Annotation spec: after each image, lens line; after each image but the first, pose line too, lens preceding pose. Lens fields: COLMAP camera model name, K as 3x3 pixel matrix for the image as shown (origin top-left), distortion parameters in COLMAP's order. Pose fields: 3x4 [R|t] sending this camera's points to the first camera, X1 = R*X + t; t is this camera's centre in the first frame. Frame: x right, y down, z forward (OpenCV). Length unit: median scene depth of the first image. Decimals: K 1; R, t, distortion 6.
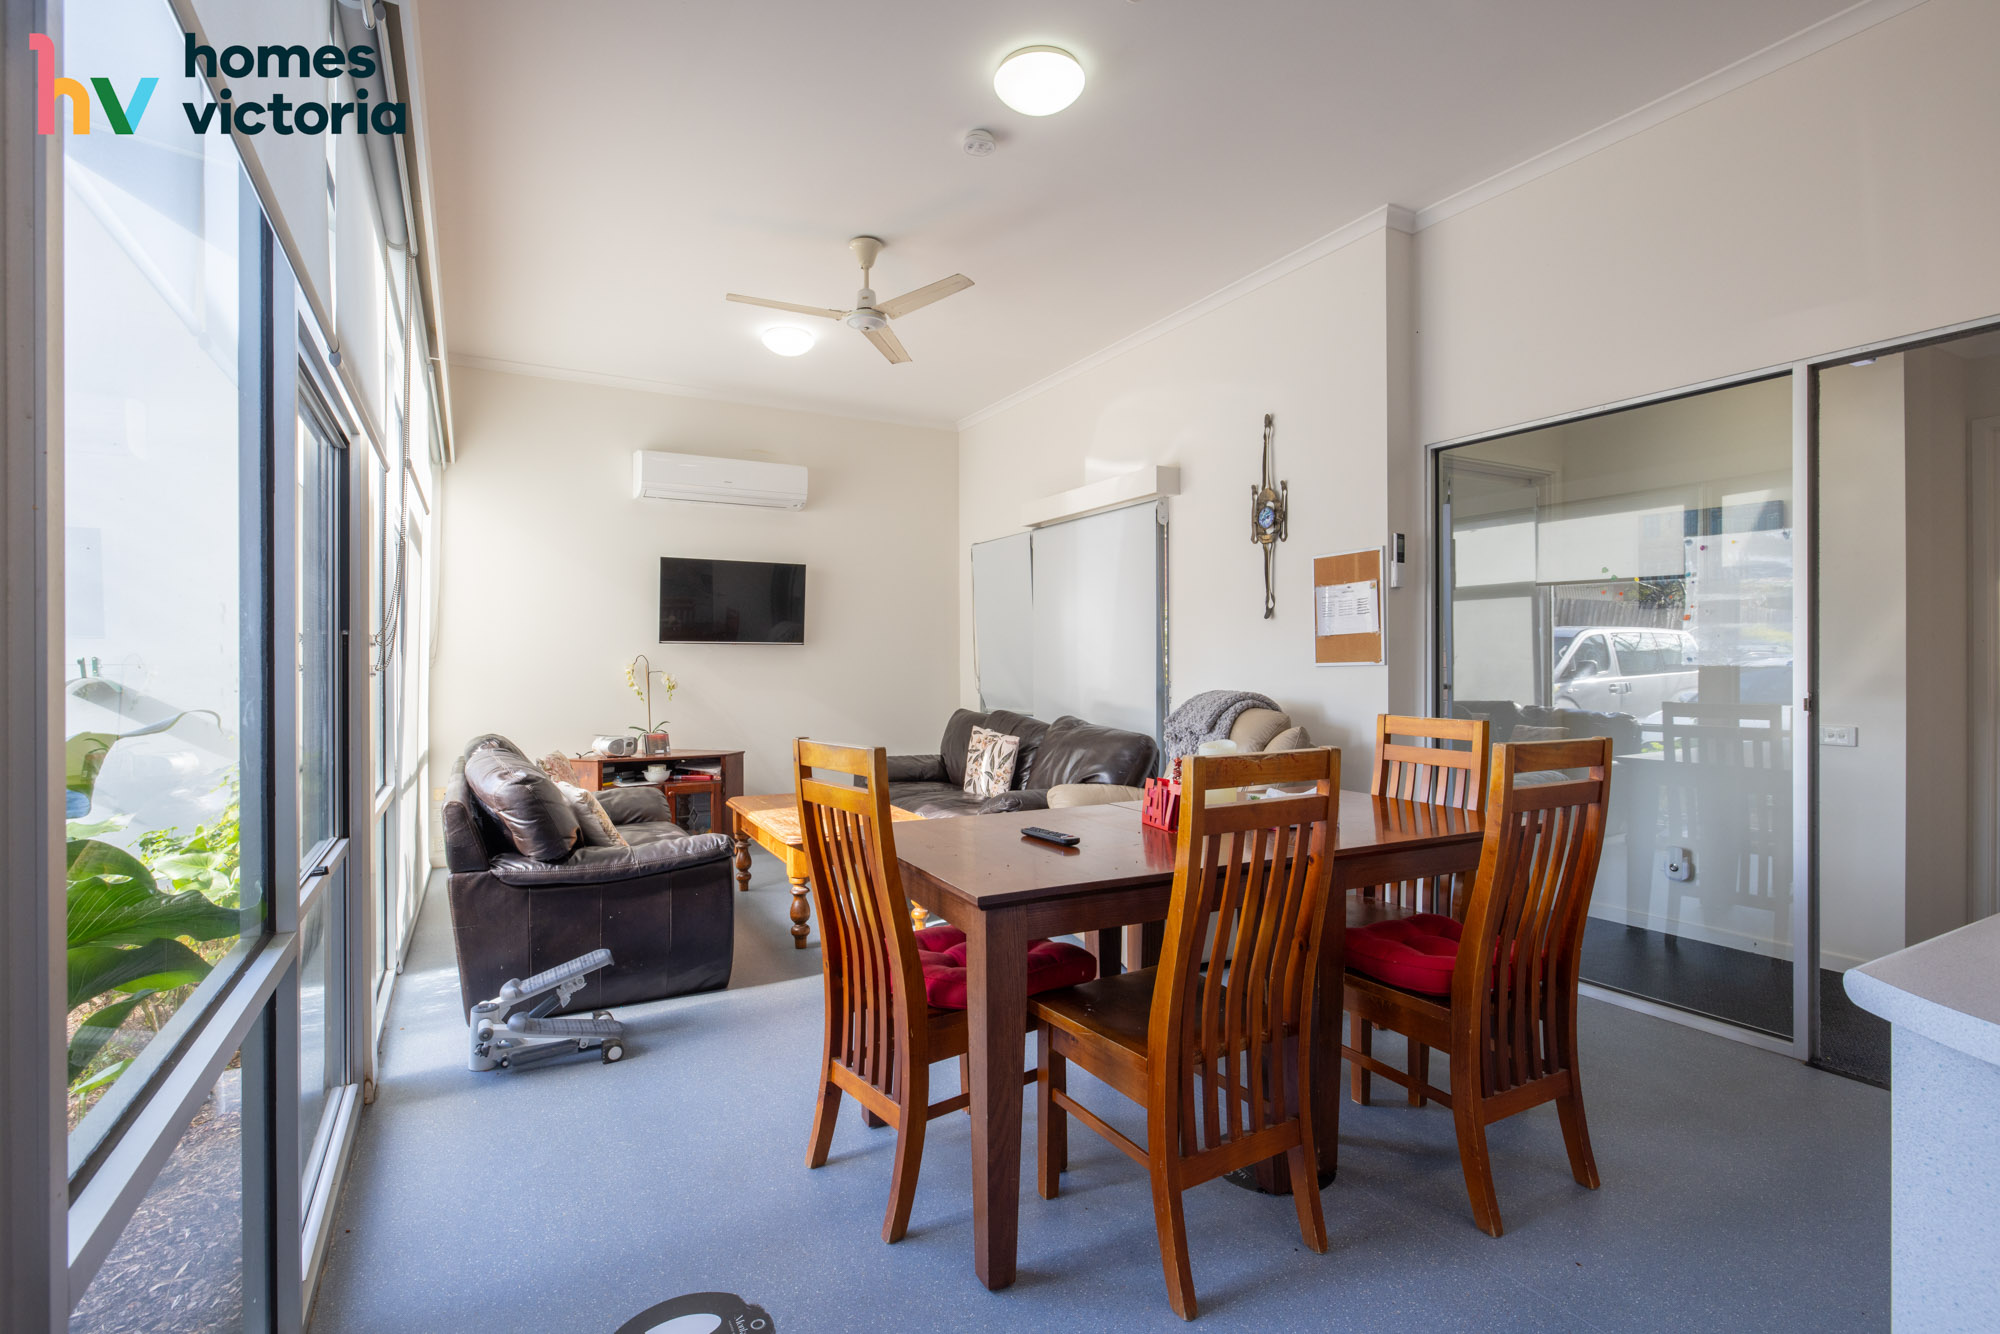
lens RADIAL K [[943.3, 0, 992.7], [0, 943.3, 671.0], [0, 0, 1]] dist [-0.004548, -0.000279]
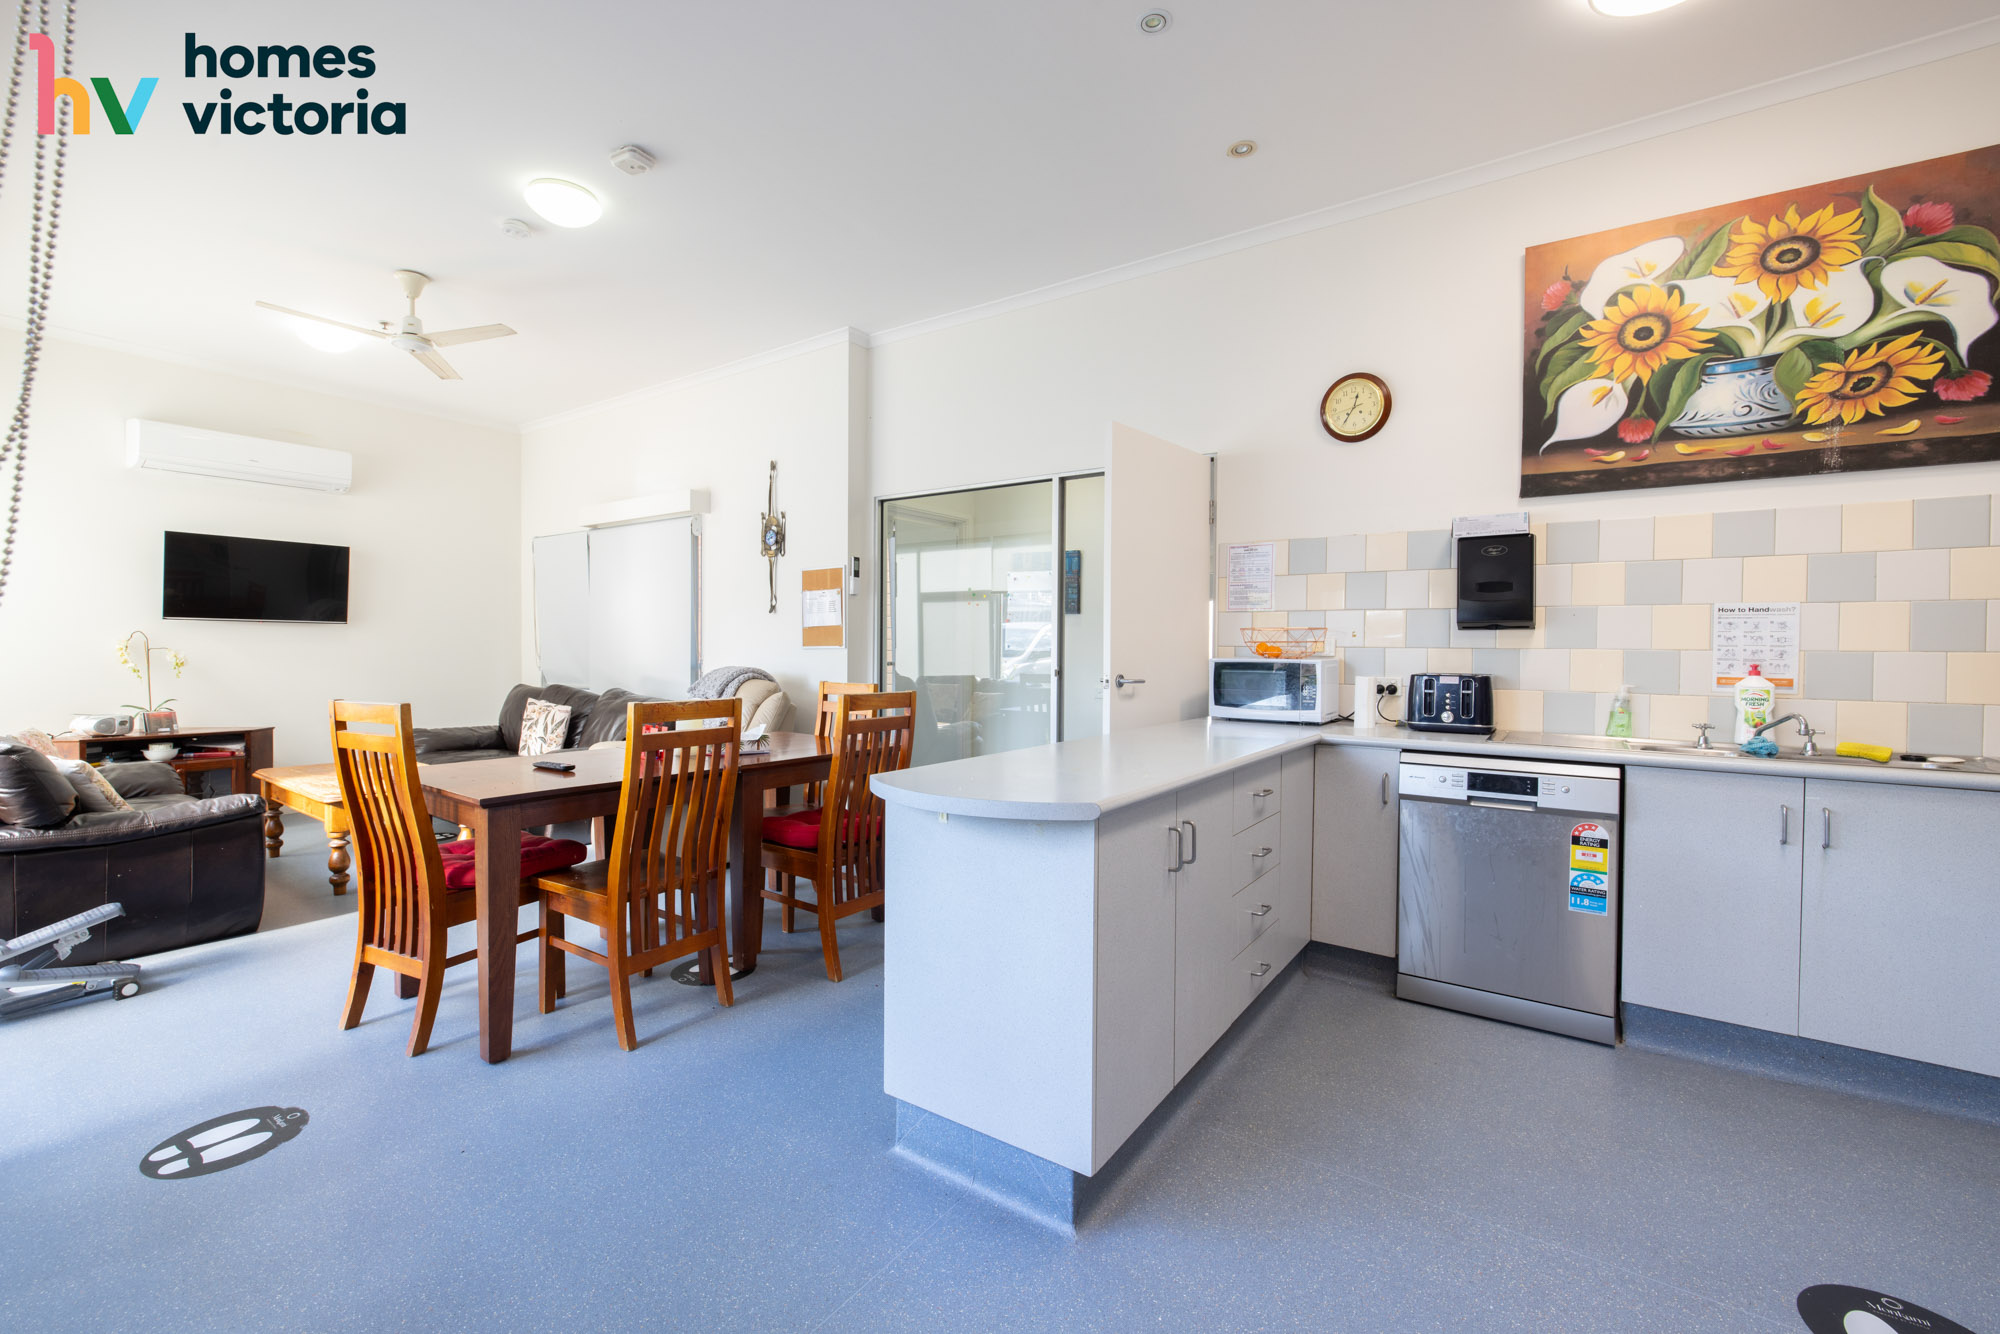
lens RADIAL K [[842.5, 0, 993.3], [0, 842.5, 659.6], [0, 0, 1]] dist [0.001192, 0.000227]
pose [[0.899471, 0.003846, 0.436964, 0.056555], [-0.007312, 0.999954, 0.006252, 0.001092], [-0.436919, -0.008819, 0.899457, -0.240898]]
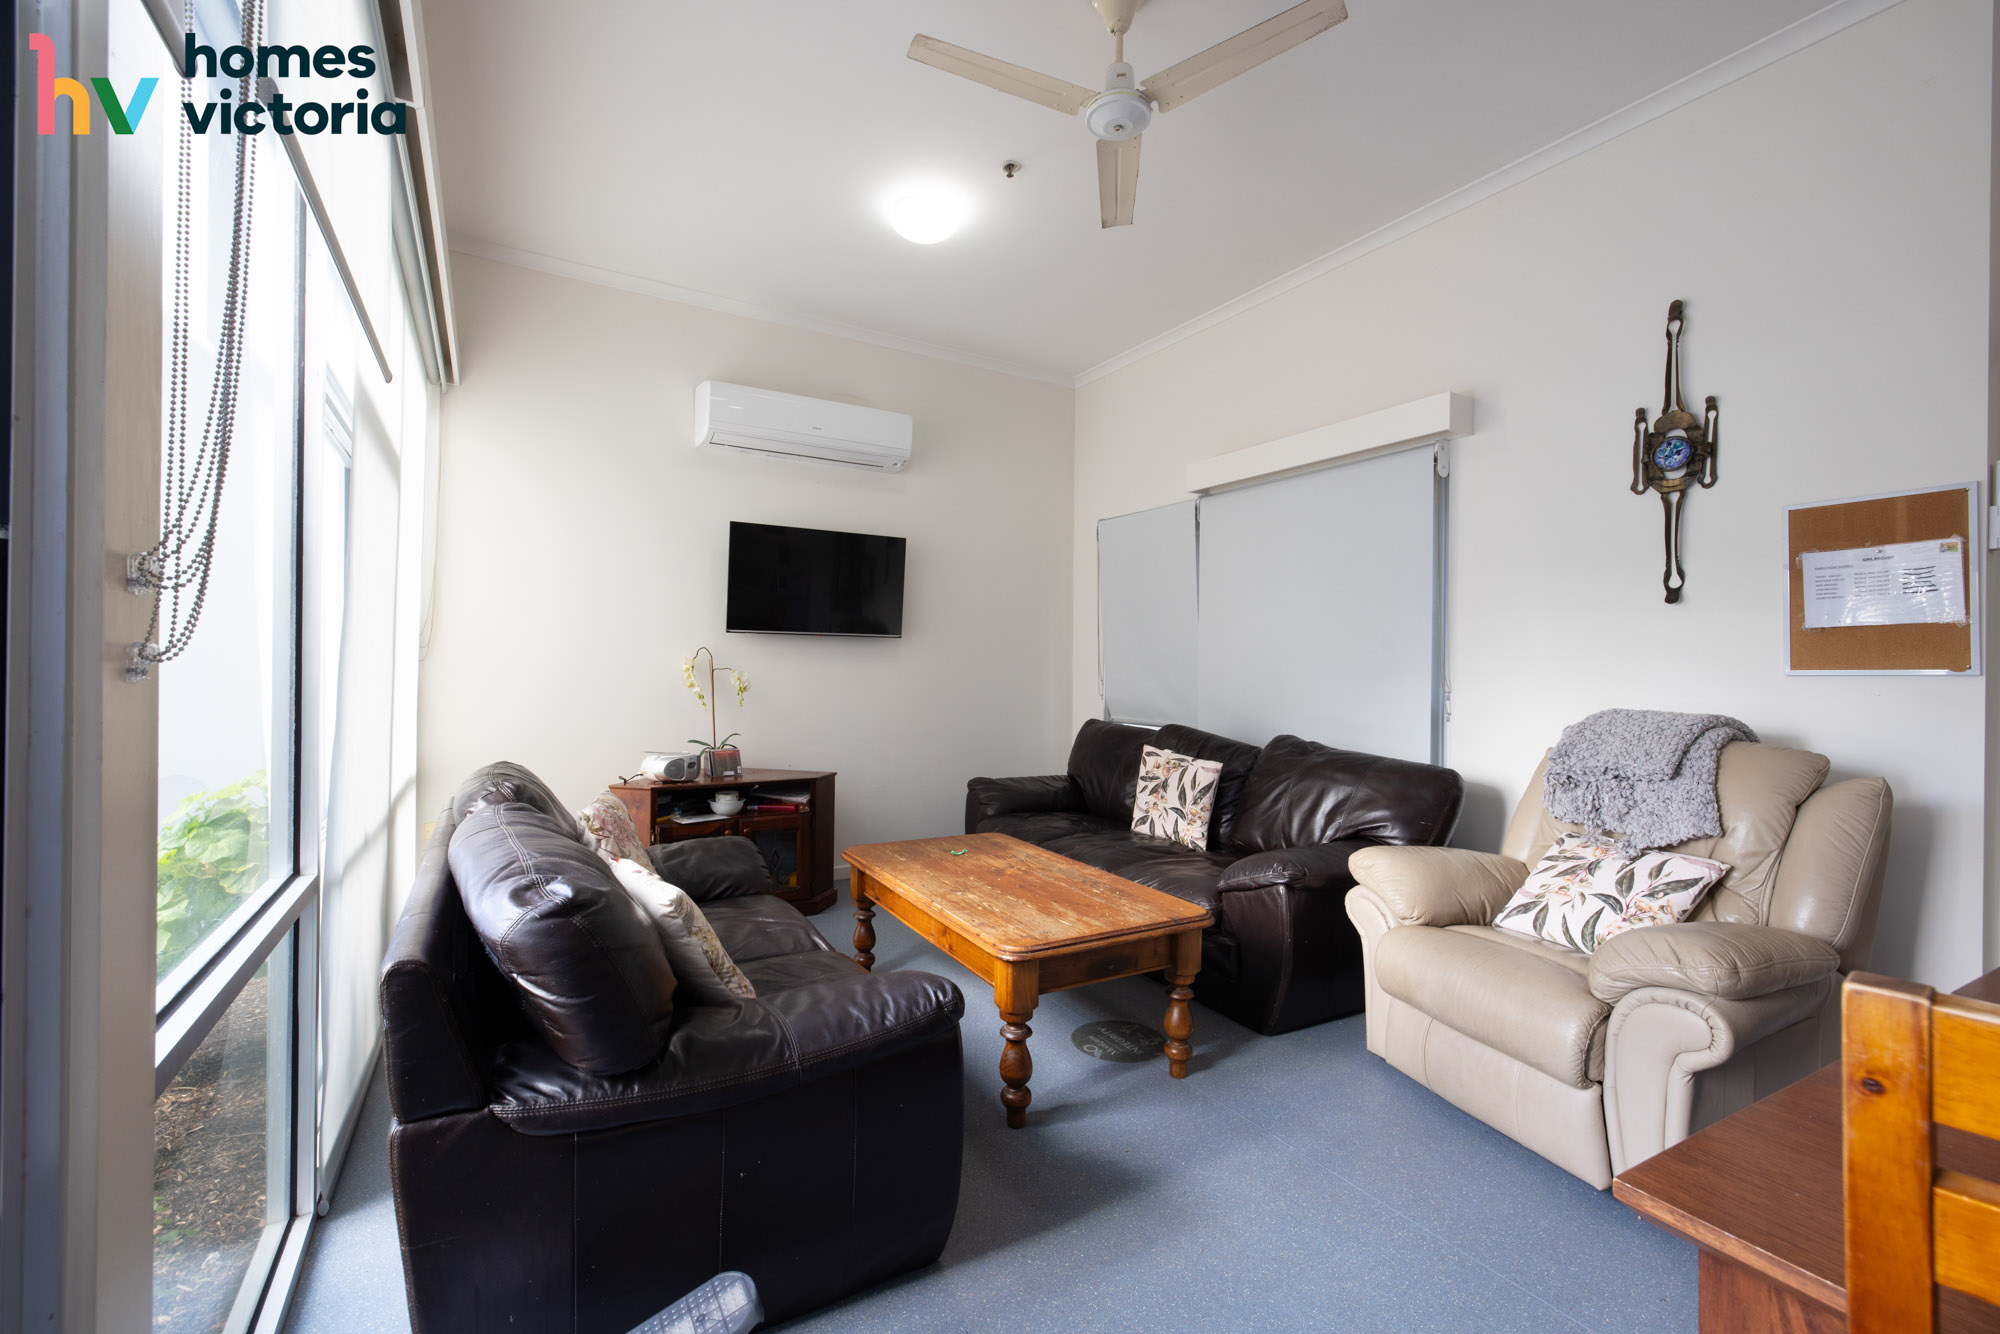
lens RADIAL K [[842.9, 0, 990.6], [0, 842.9, 668.3], [0, 0, 1]] dist [0.000485, 0.000059]
pose [[0.999479, 0.012971, 0.029550, -0.235545], [-0.012873, 0.999911, -0.003520, -0.000235], [-0.029593, 0.003138, 0.999557, 0.450379]]
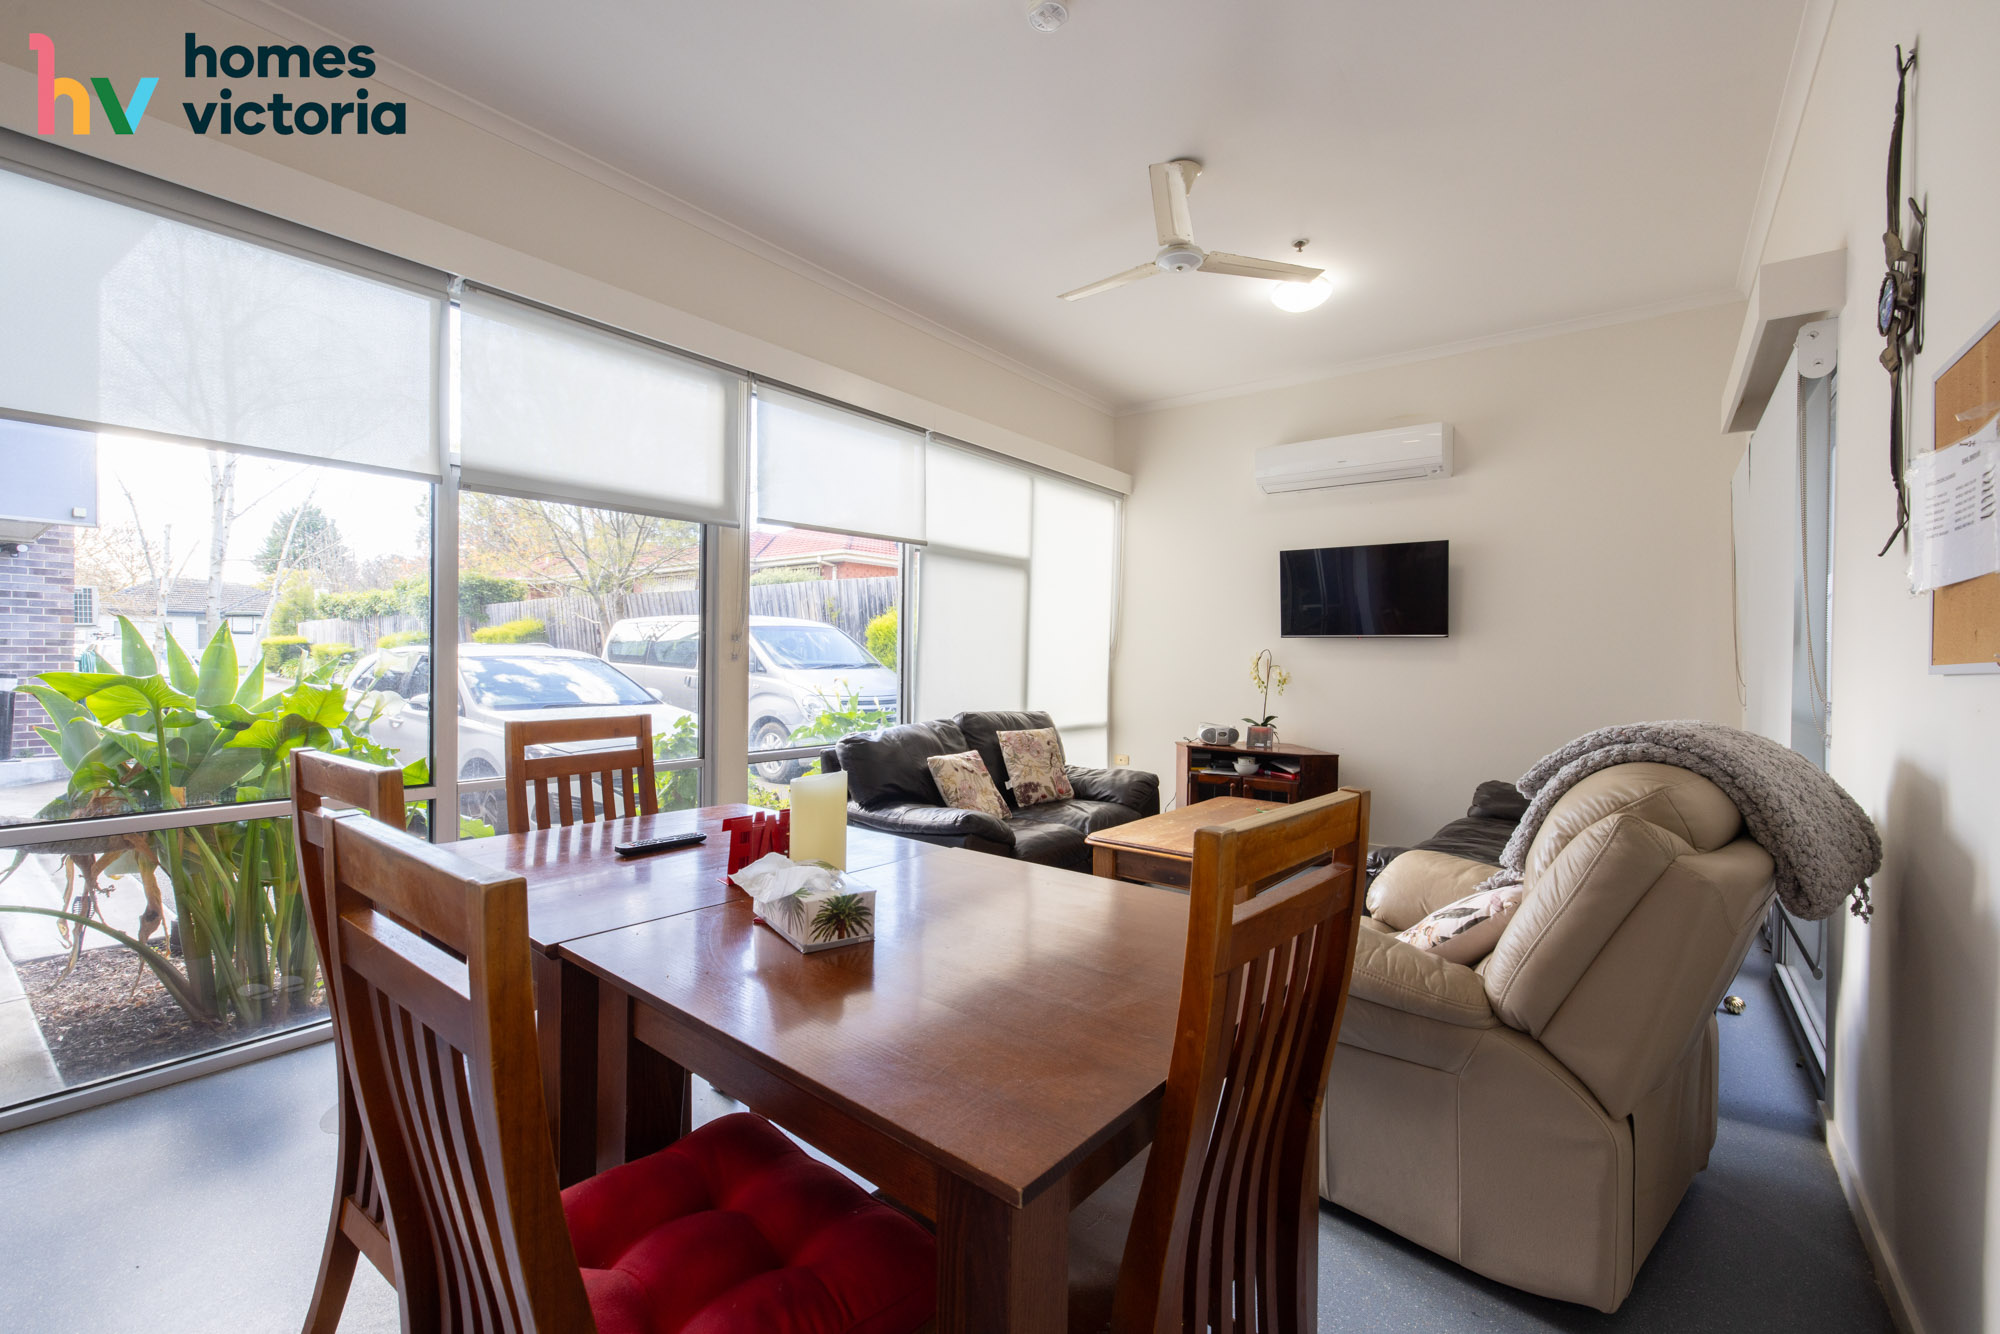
lens RADIAL K [[842.5, 0, 993.3], [0, 842.5, 659.6], [0, 0, 1]] dist [0.001192, 0.000227]
pose [[0.398641, 0.012002, -0.917028, 0.519097], [-0.020699, 0.999777, 0.004087, -0.004741], [0.916873, 0.017352, 0.398801, 0.550177]]
